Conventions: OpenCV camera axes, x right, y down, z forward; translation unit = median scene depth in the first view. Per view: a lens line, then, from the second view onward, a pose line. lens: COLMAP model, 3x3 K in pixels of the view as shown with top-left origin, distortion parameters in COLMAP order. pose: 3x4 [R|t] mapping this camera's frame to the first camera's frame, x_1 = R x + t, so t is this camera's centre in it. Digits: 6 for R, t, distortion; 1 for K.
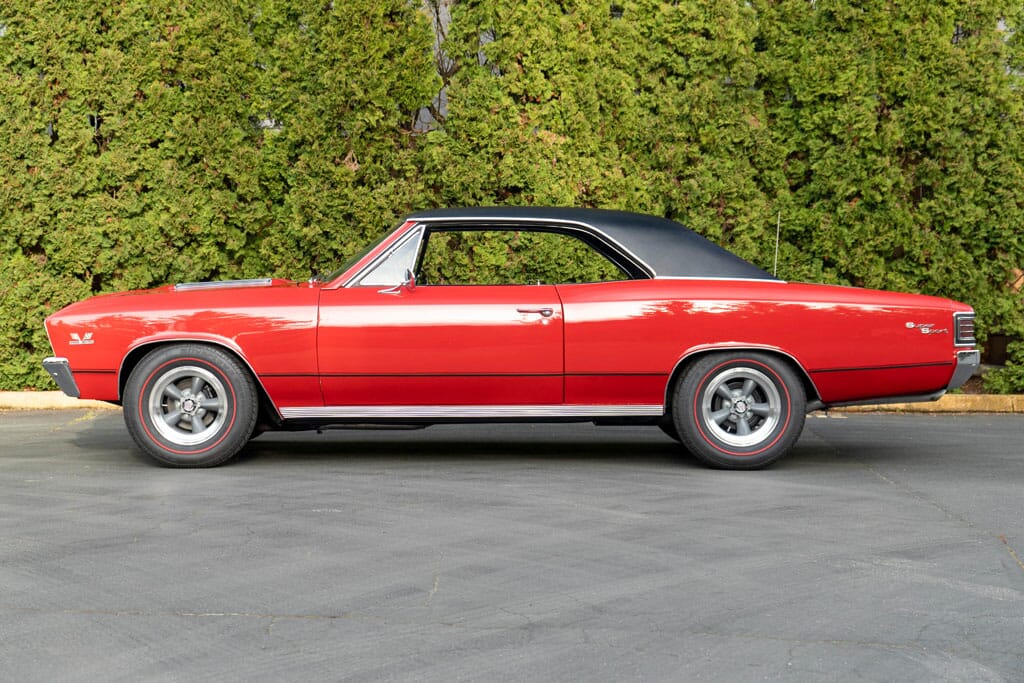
lens RADIAL K [[1613.5, 0, 514.2], [0, 1613.5, 322.6], [0, 0, 1]] dist [0.036001, 0.000000]
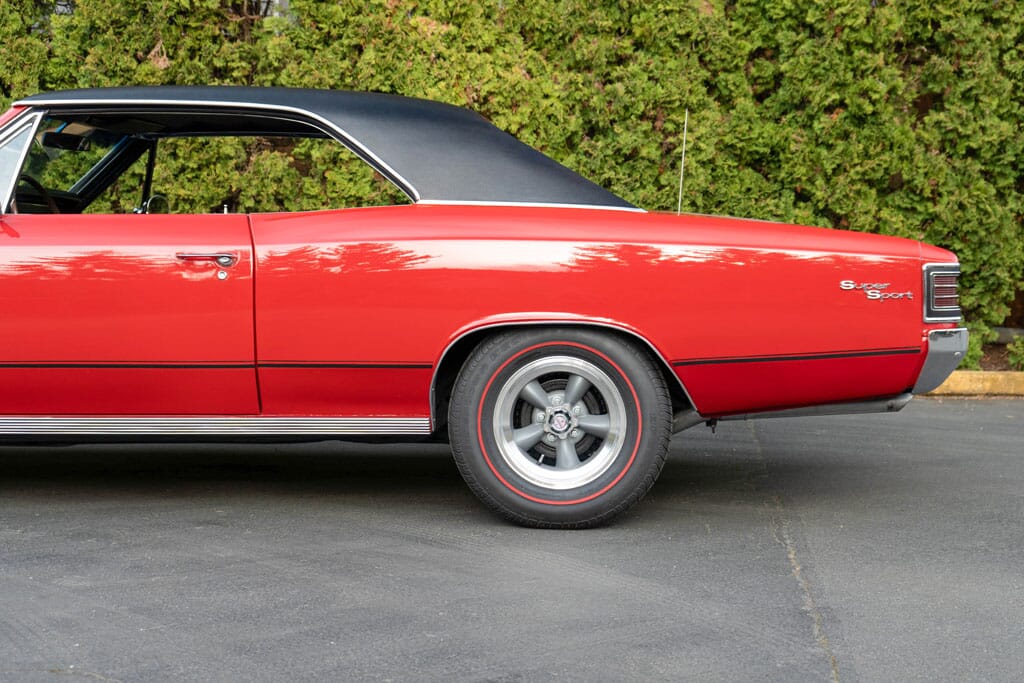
lens RADIAL K [[1567.1, 0, 538.6], [0, 1567.1, 306.0], [0, 0, 1]] dist [0.031690, 0.000000]
pose [[0.999651, 0.005926, -0.025749, 0.092462], [-0.005321, 0.999709, 0.023521, -0.002177], [0.025881, -0.023376, 0.999392, 0.269974]]
